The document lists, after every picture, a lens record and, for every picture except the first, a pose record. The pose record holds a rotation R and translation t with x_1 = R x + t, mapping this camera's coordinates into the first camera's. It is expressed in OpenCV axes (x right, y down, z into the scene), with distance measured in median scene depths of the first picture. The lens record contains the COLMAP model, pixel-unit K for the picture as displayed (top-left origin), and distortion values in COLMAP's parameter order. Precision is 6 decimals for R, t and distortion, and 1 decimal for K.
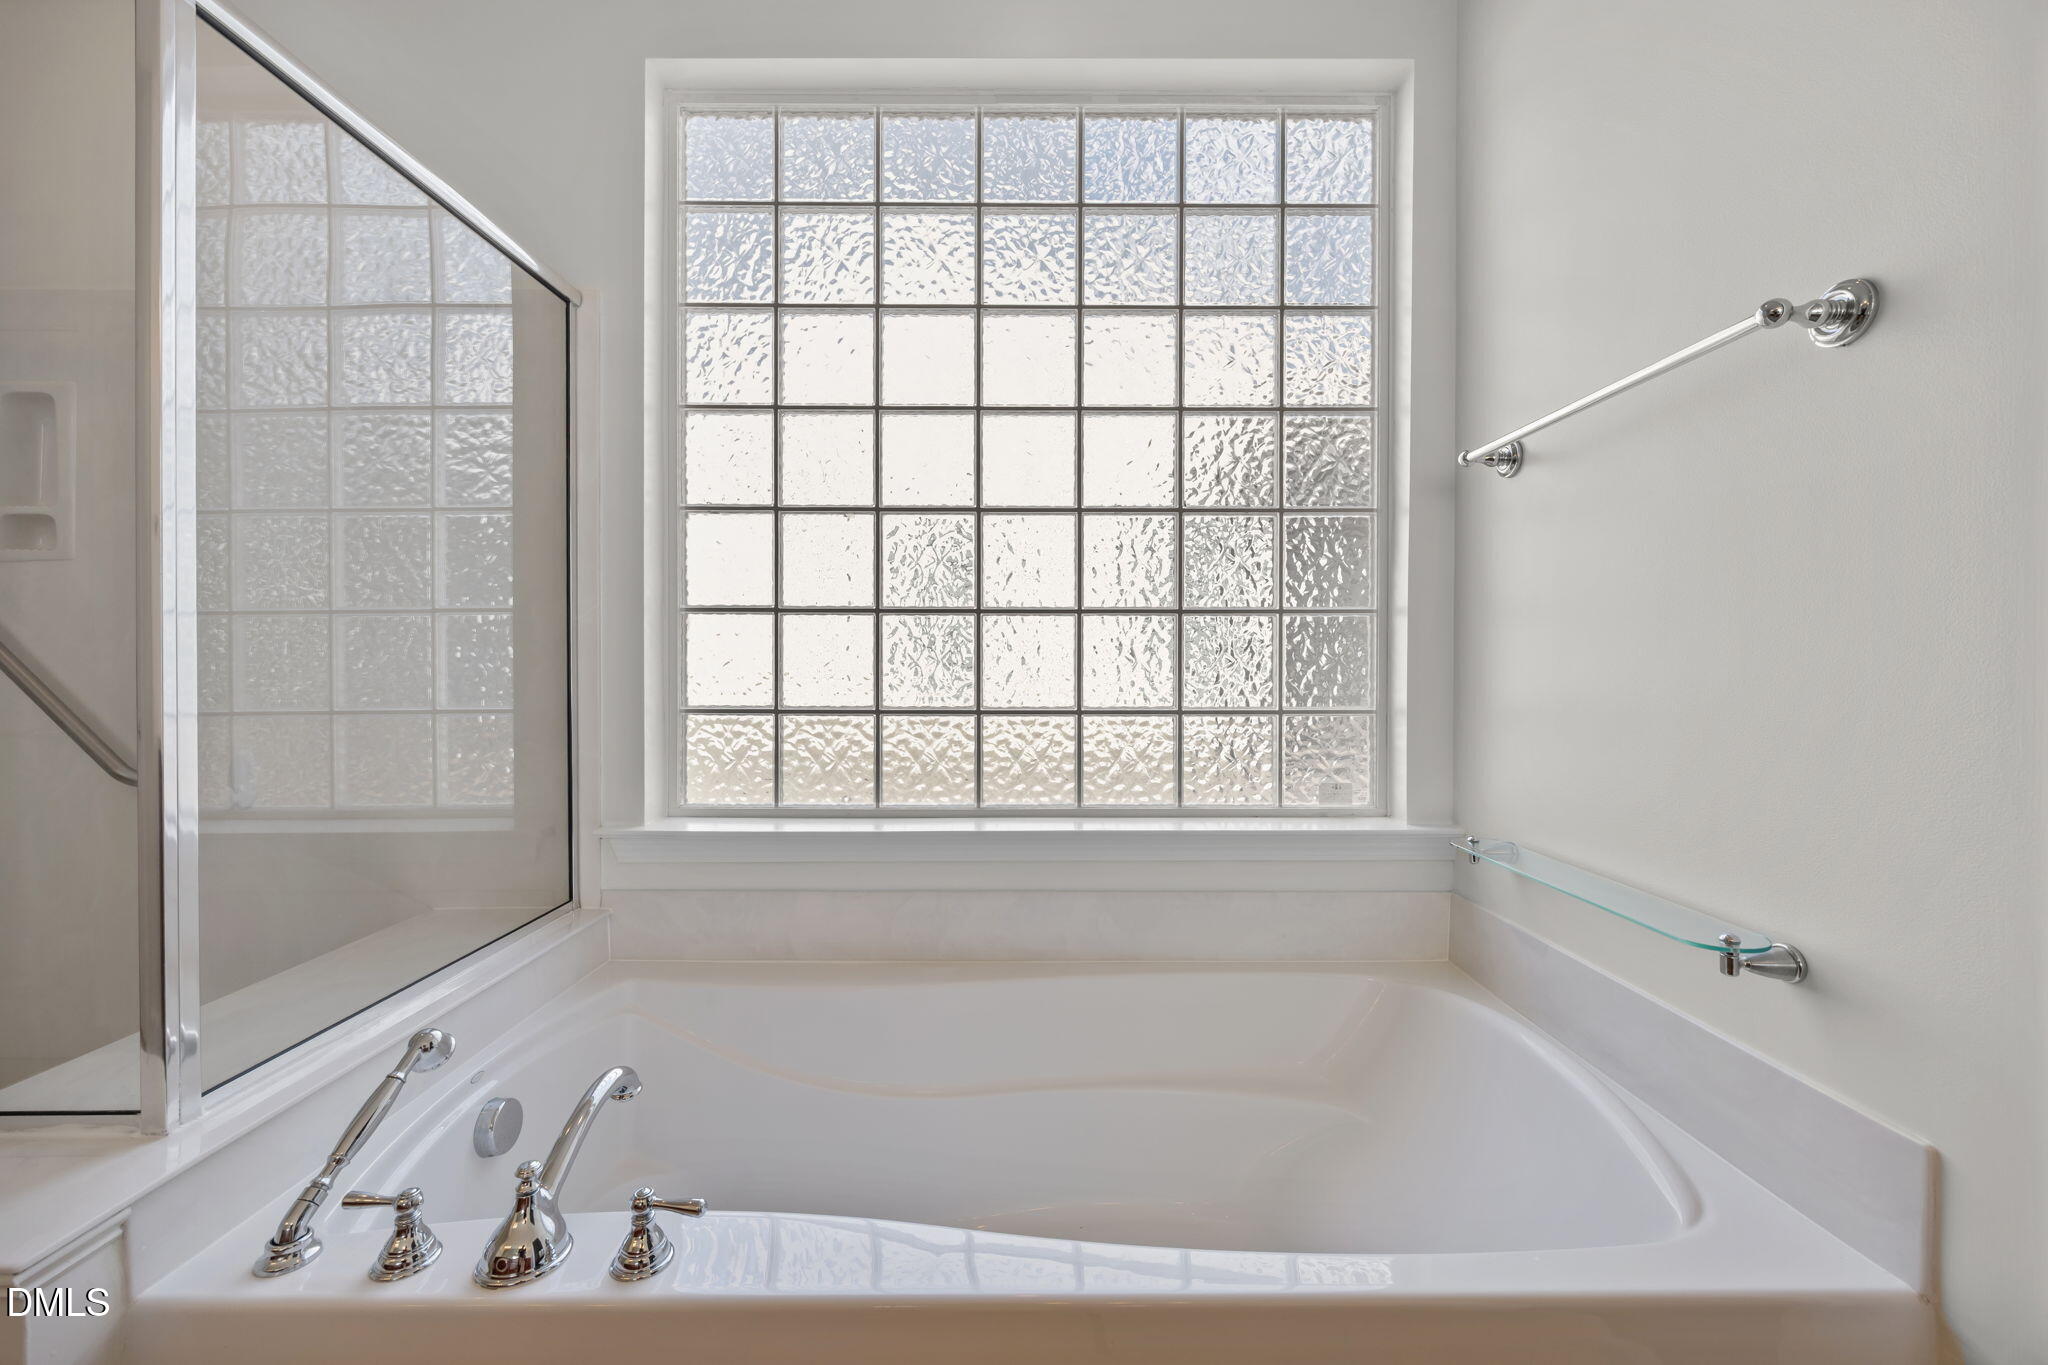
lens RADIAL K [[786.6, 0, 1032.9], [0, 786.6, 669.8], [0, 0, 1]] dist [-0.000592, -0.000033]
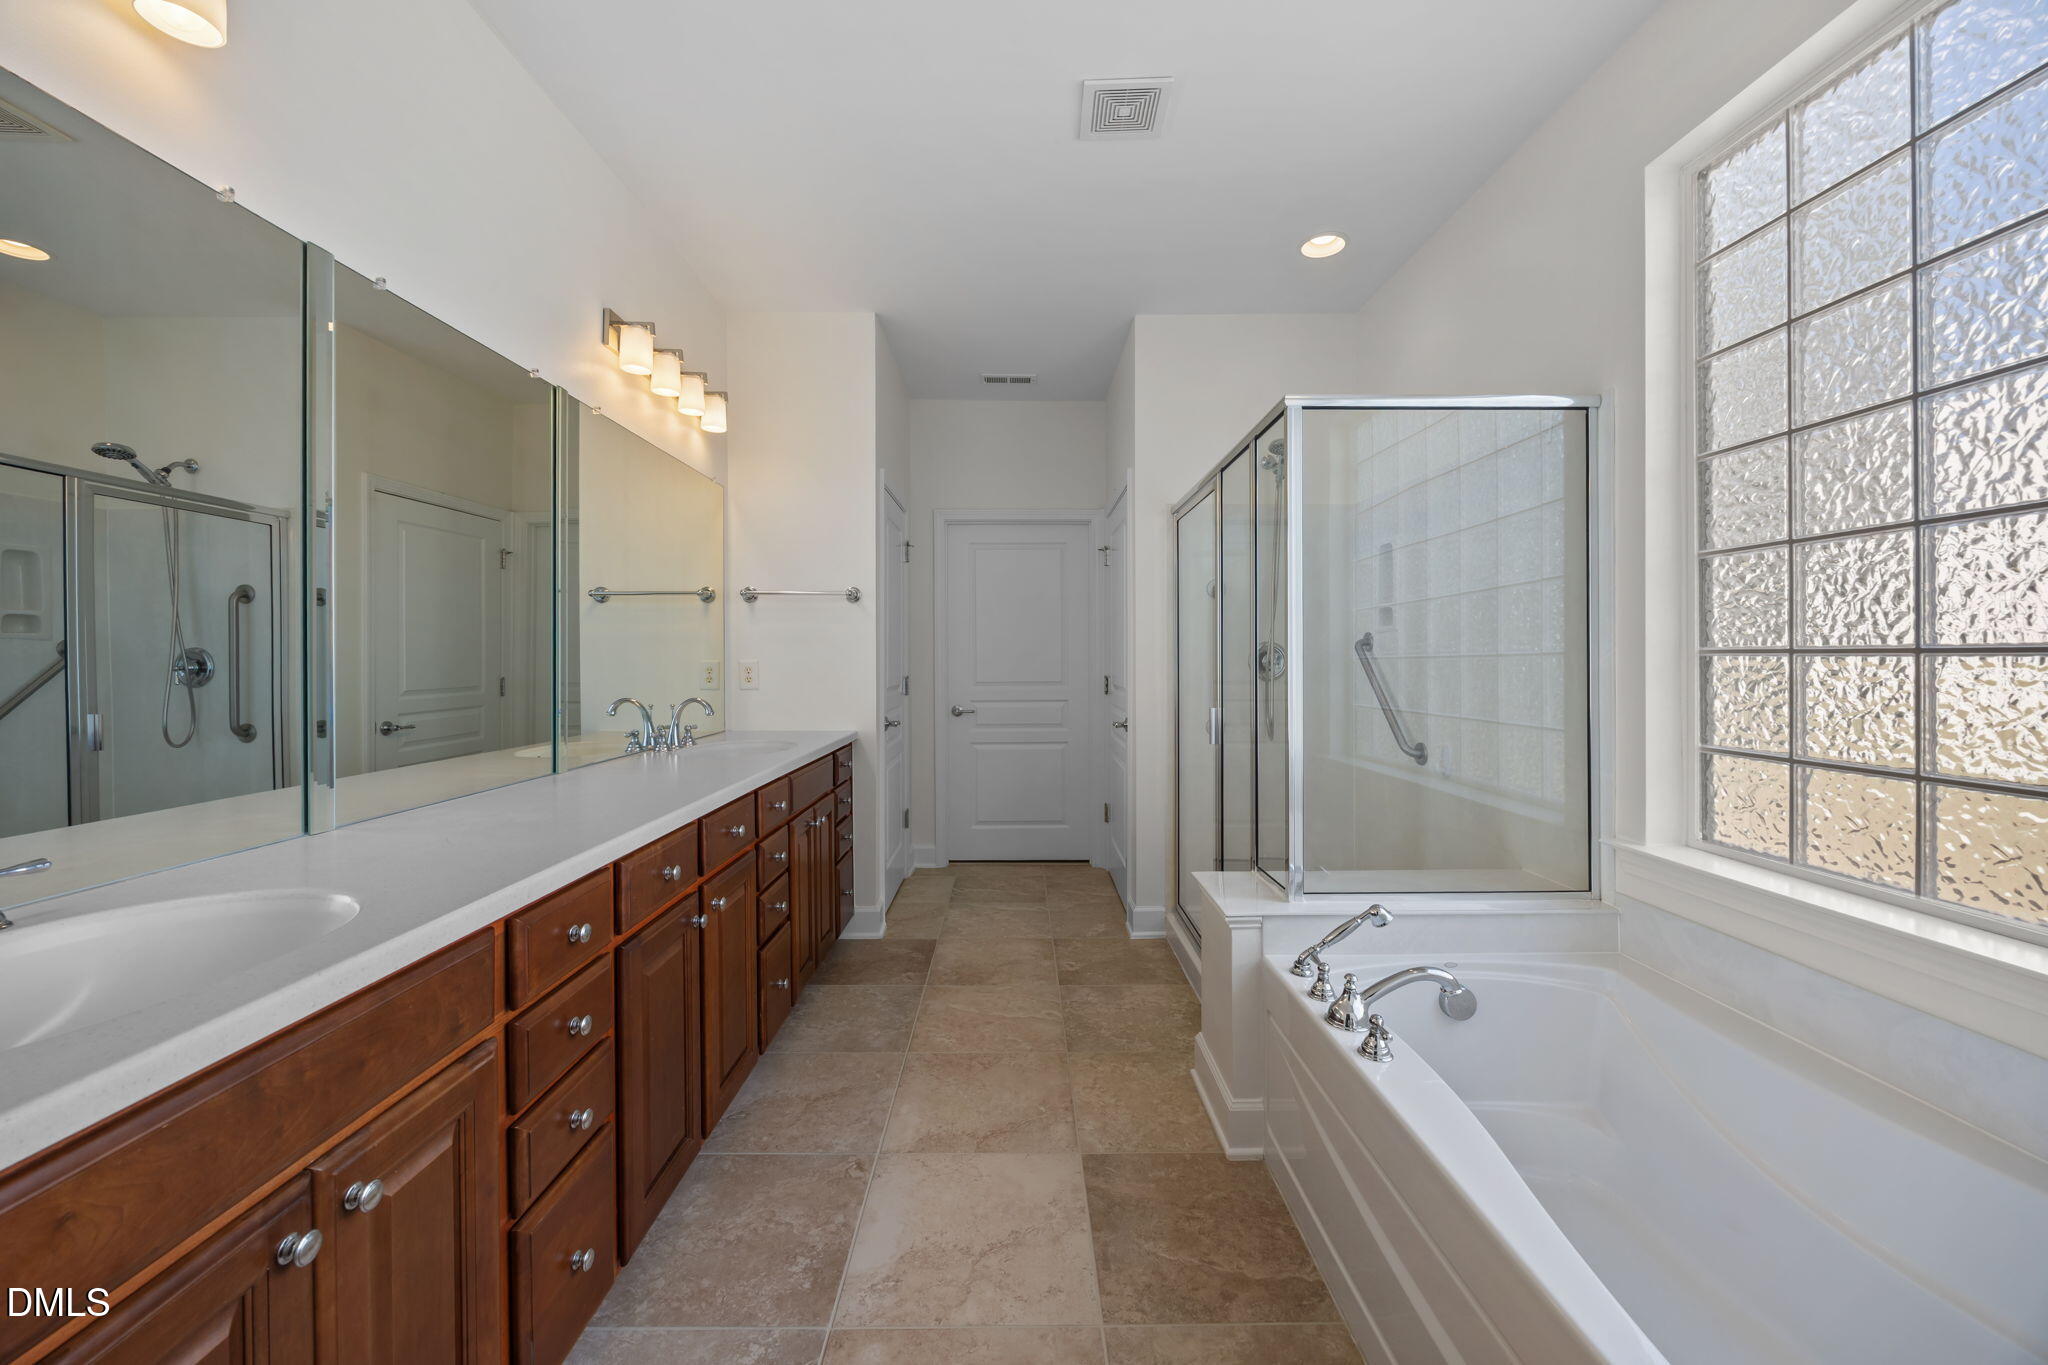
lens RADIAL K [[806.2, 0, 1030.6], [0, 806.2, 656.8], [0, 0, 1]] dist [0.001050, 0.000093]
pose [[-0.002474, -0.001185, -0.999996, 0.691630], [0.001229, 0.999999, -0.001188, -0.077208], [0.999996, -0.001232, -0.002472, 0.118439]]
